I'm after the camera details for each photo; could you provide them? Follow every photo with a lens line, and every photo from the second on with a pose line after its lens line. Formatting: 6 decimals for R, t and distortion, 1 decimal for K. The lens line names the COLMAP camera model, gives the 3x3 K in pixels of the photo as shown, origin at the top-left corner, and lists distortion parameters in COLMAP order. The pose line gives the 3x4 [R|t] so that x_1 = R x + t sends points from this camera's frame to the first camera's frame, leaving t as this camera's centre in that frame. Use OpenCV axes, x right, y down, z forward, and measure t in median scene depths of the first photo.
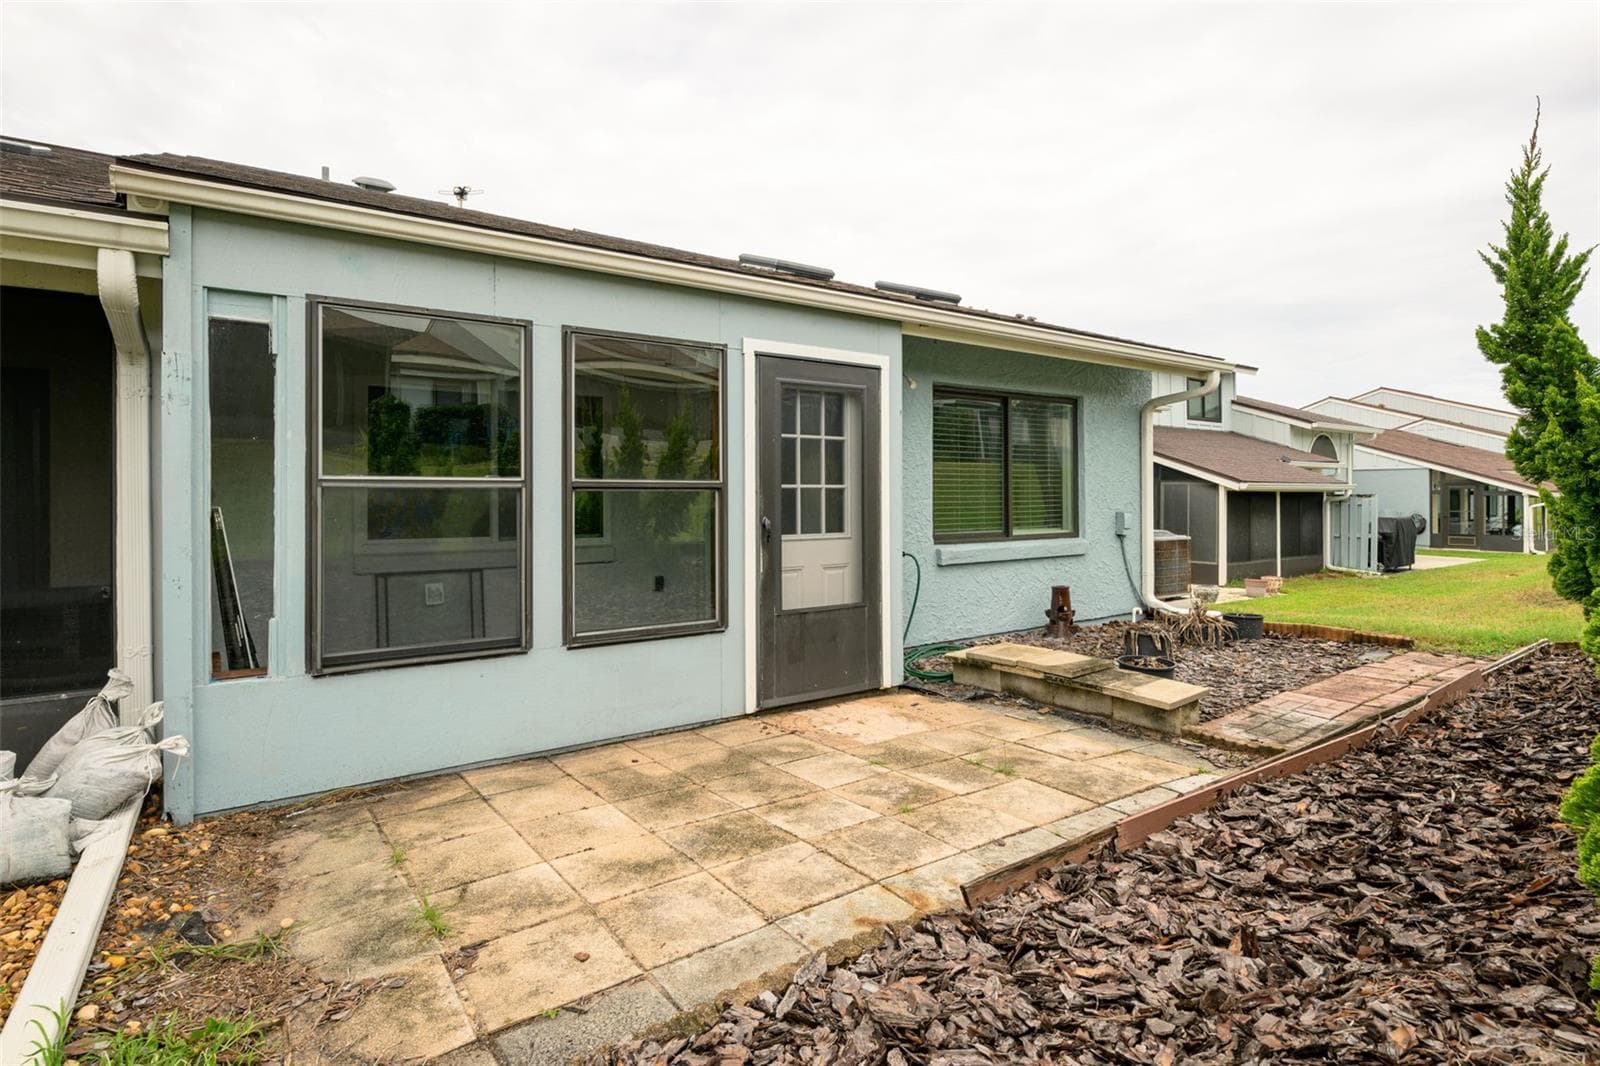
lens RADIAL K [[806.9, 0, 804.3], [0, 806.9, 501.9], [0, 0, 1]] dist [-0.001373, 0.000250]
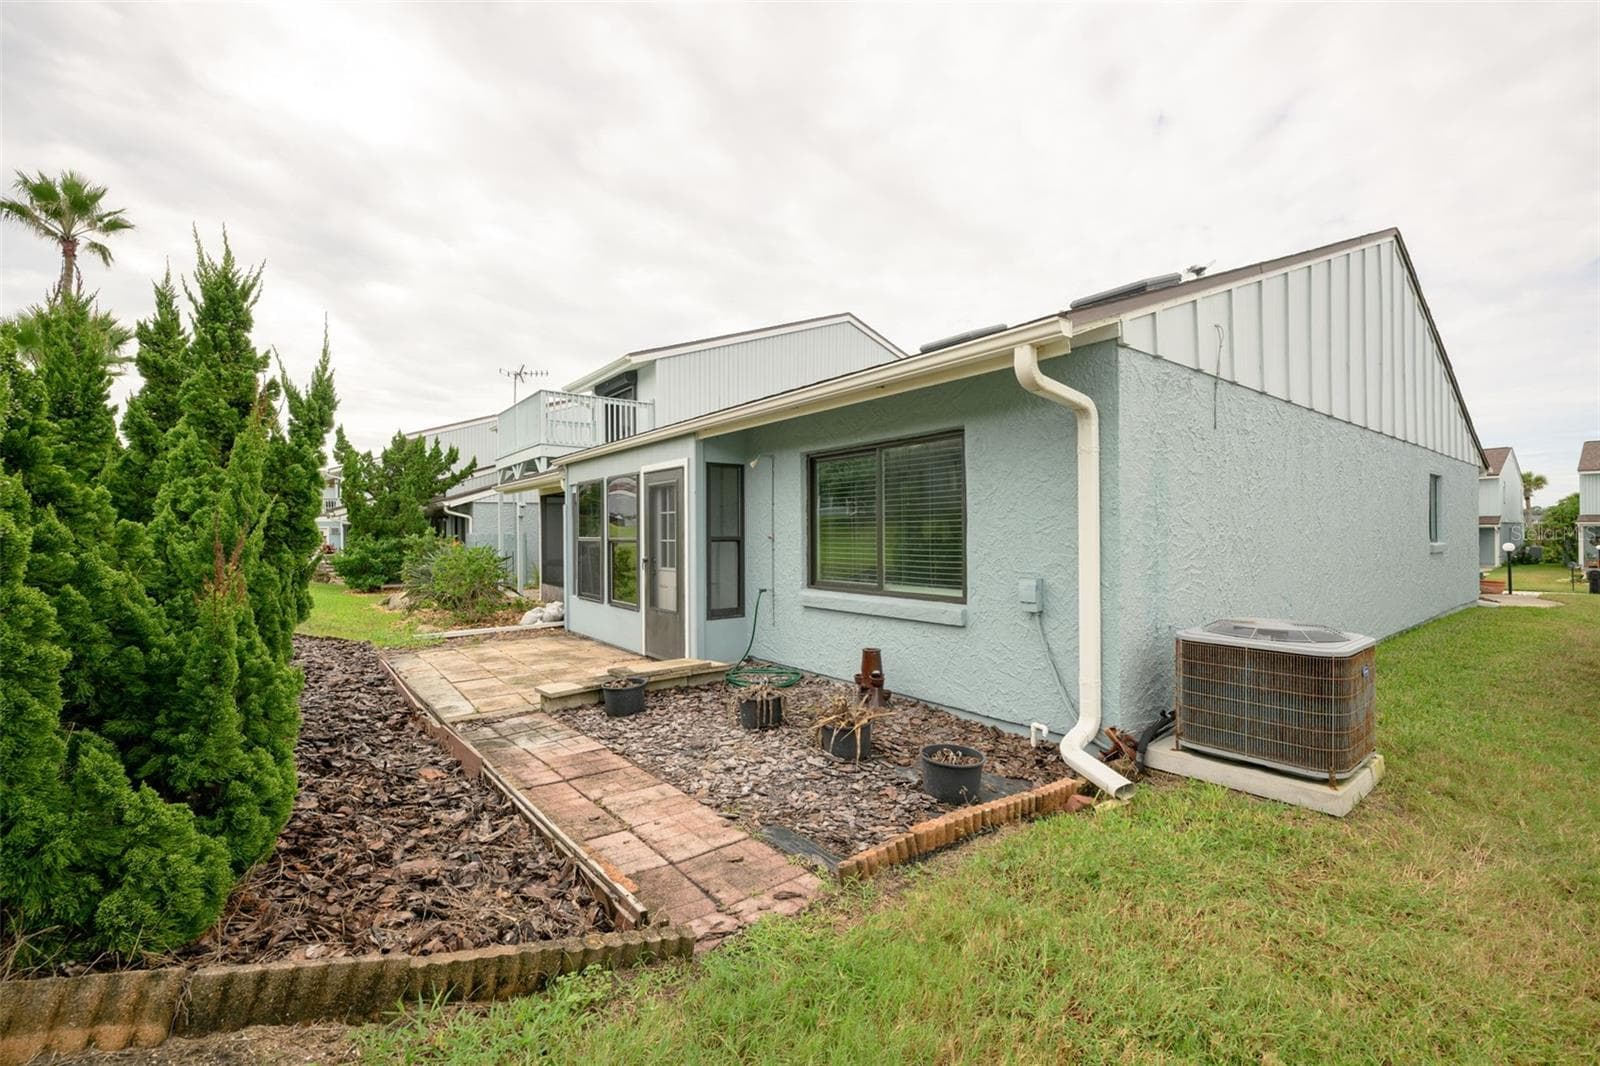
lens RADIAL K [[658.2, 0, 800.0], [0, 658.2, 533.0], [0, 0, 1]] dist [-0.000393, 0.000164]
pose [[0.050498, 0.014448, -0.998620, 1.236598], [0.008472, 0.999853, 0.014894, -0.046603], [0.998688, -0.009212, 0.050368, 1.027911]]
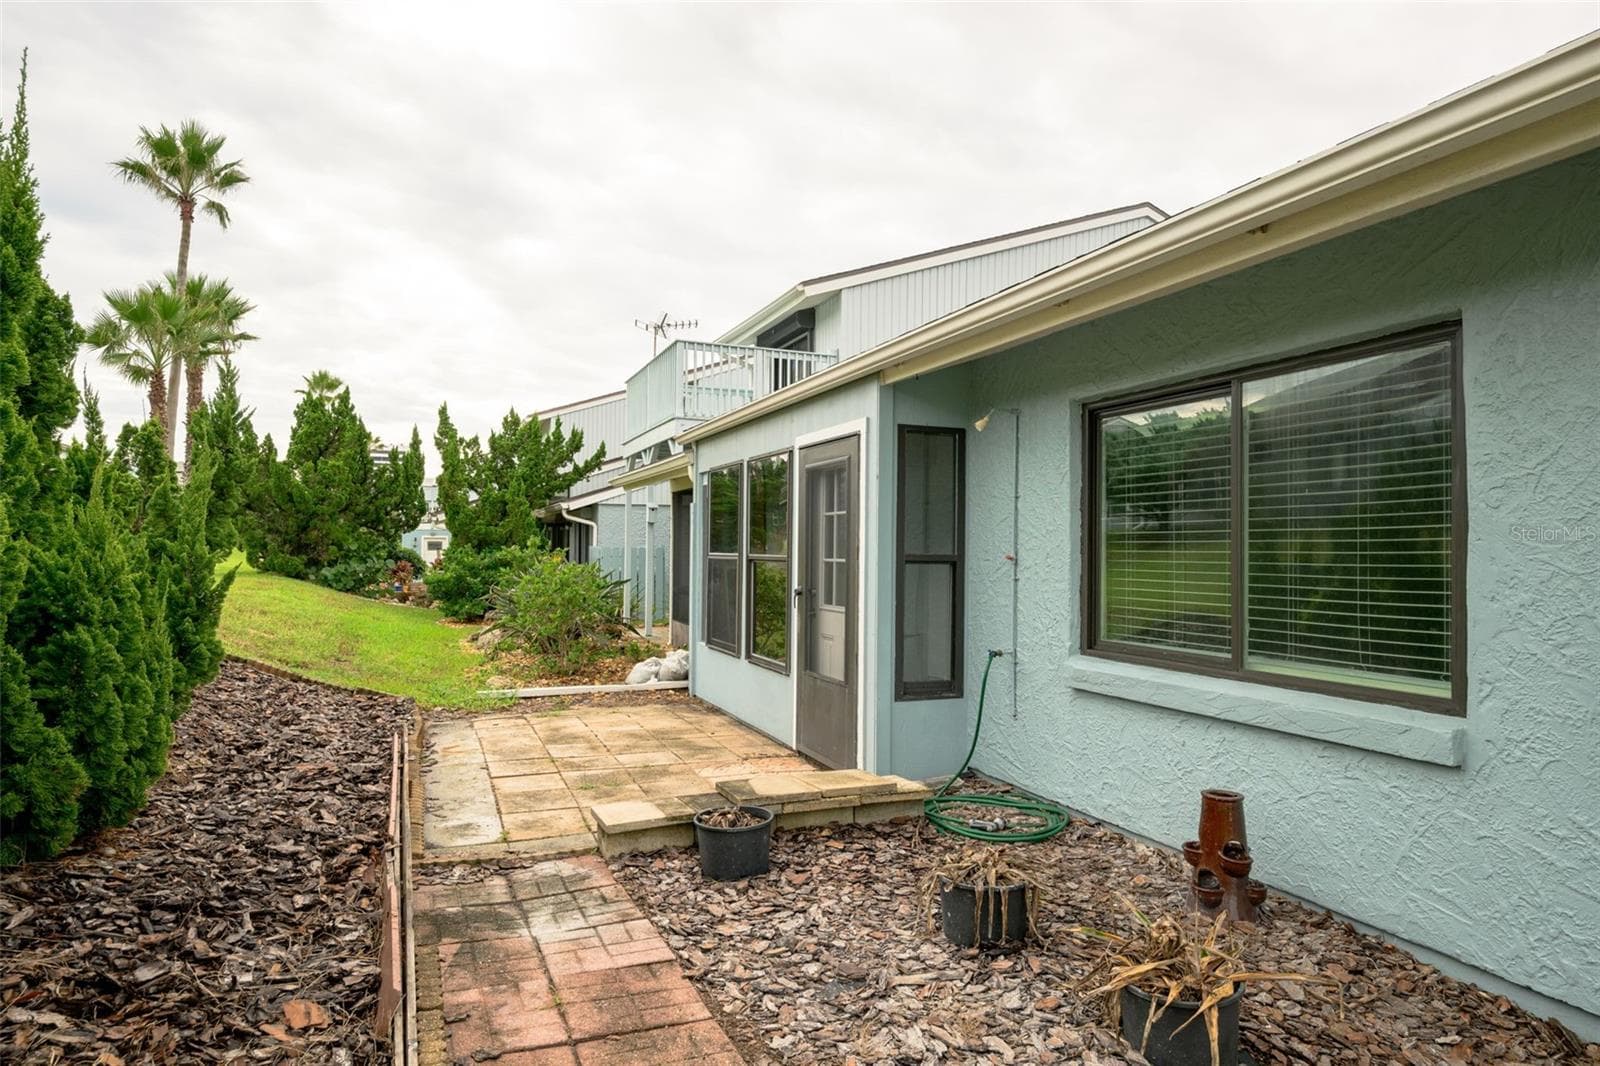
lens RADIAL K [[923.8, 0, 800.0], [0, 923.8, 533.0], [0, 0, 1]] dist [0.000203, 0.000758]
pose [[-0.222435, -0.007766, -0.974917, 1.003908], [-0.004751, 0.999965, -0.006882, -0.039167], [0.974936, 0.003102, -0.222464, 1.033687]]
